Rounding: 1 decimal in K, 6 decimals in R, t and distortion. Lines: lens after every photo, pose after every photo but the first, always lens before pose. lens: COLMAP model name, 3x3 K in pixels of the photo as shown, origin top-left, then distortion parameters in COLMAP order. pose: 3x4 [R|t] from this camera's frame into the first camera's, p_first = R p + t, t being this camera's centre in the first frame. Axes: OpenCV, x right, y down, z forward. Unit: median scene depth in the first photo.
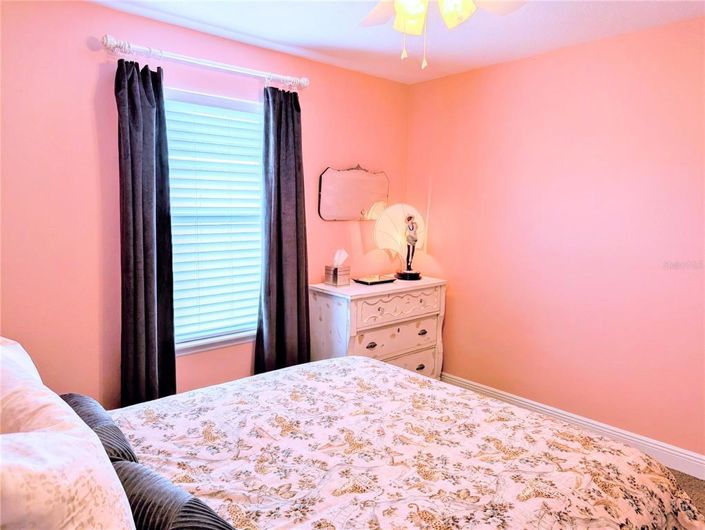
lens RADIAL K [[500.3, 0, 351.4], [0, 500.3, 261.2], [0, 0, 1]] dist [0.031866, 0.000940]
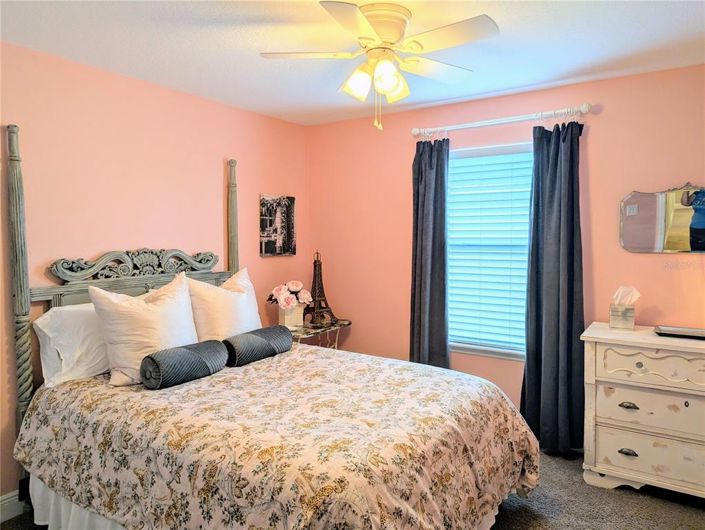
lens RADIAL K [[500.3, 0, 351.6], [0, 500.3, 265.8], [0, 0, 1]] dist [0.031866, 0.000940]
pose [[0.241297, 0.050204, -0.969152, 0.893915], [-0.102476, 0.994396, 0.025997, -0.041817], [0.965026, 0.093042, 0.245089, 0.428061]]
